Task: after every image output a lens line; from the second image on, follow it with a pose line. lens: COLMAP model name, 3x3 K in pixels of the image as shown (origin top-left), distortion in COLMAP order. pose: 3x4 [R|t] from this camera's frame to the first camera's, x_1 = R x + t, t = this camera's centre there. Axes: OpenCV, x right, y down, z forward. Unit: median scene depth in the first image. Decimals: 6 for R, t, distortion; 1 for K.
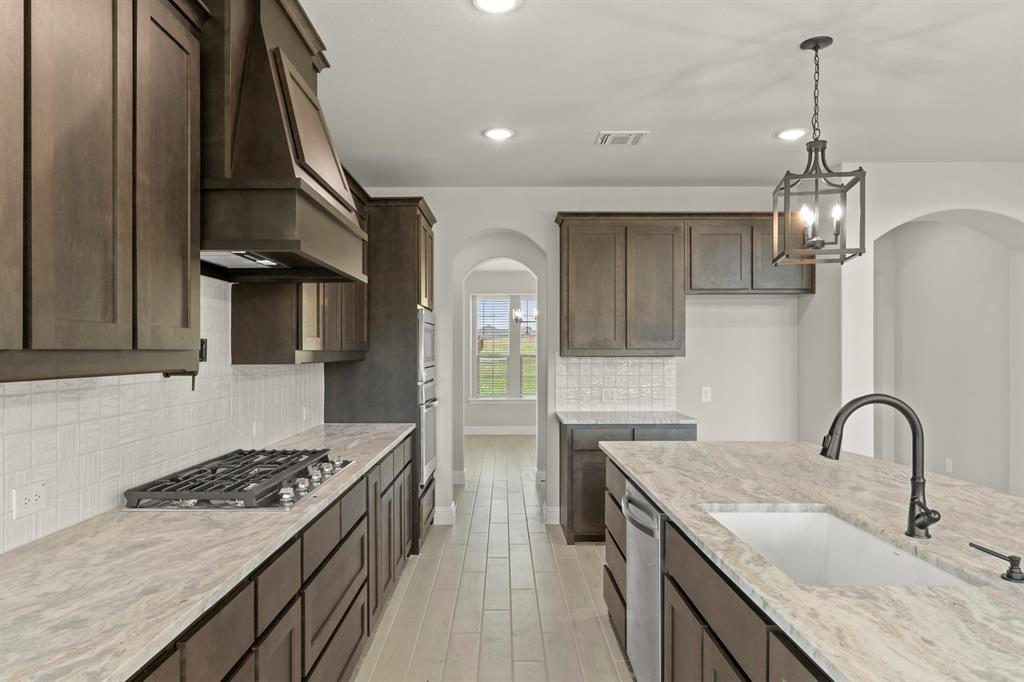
lens RADIAL K [[661.7, 0, 494.7], [0, 661.7, 351.5], [0, 0, 1]] dist [0.005625, 0.001443]
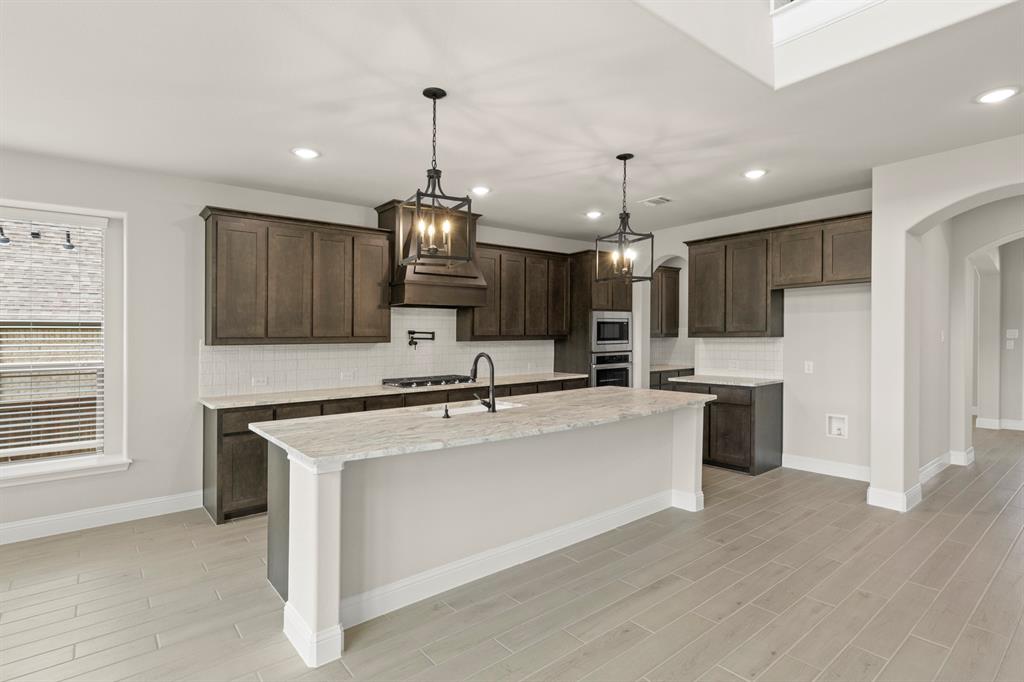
lens RADIAL K [[500.0, 0, 508.6], [0, 500.0, 338.4], [0, 0, 1]] dist [0.003076, 0.001196]
pose [[0.630589, -0.001054, -0.776116, 0.912795], [0.008091, 0.999954, 0.005217, 0.000334], [0.776075, -0.009569, 0.630569, -0.042942]]
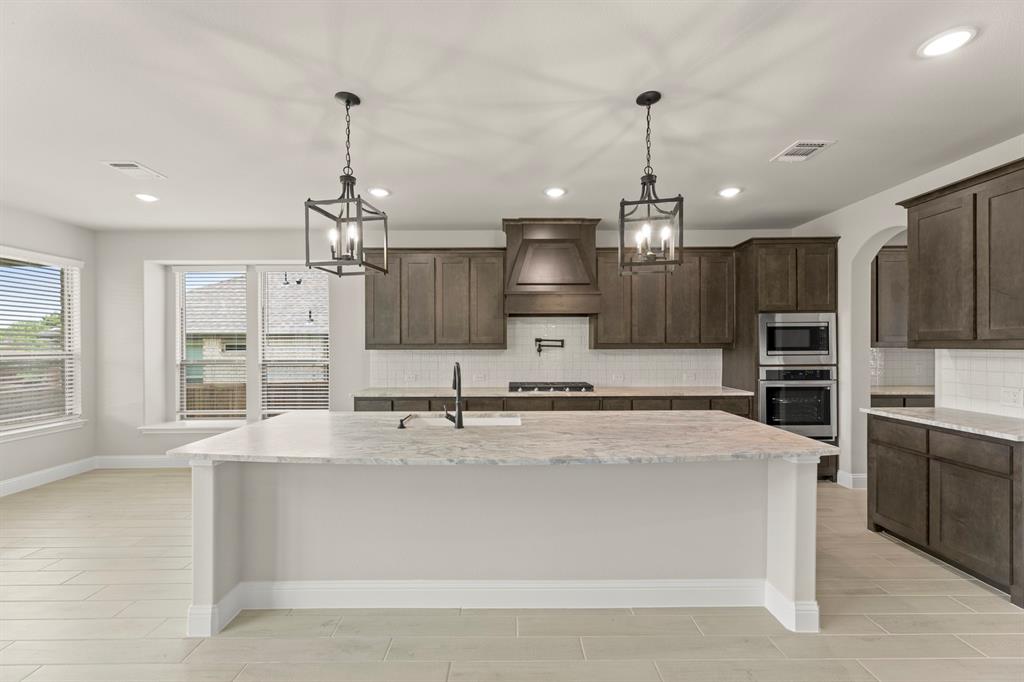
lens RADIAL K [[404.0, 0, 512.0], [0, 404.0, 341.0], [0, 0, 1]] dist [0.002015, 0.000201]
pose [[0.016594, -0.007103, -0.999837, 0.867875], [0.001884, 0.999973, -0.007073, -0.000209], [0.999861, -0.001766, 0.016607, 0.503539]]
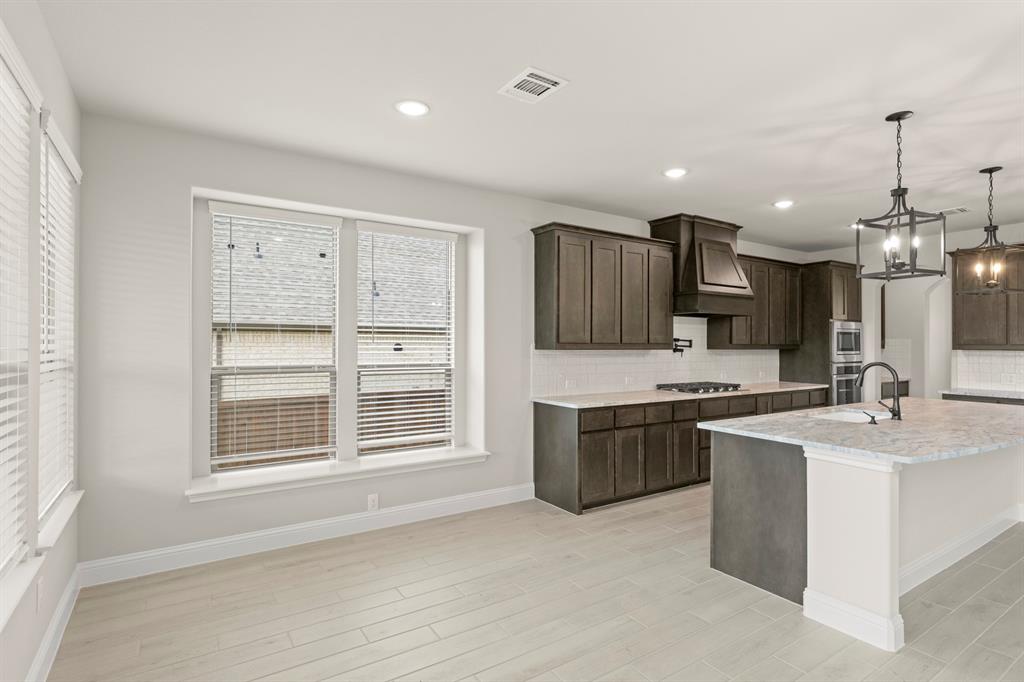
lens RADIAL K [[500.0, 0, 508.6], [0, 500.0, 338.4], [0, 0, 1]] dist [0.003076, 0.001196]
pose [[0.548743, -0.001812, -0.835989, 0.616579], [-0.008120, 0.999939, -0.007498, -0.001170], [0.835951, 0.010903, 0.548695, -0.552587]]
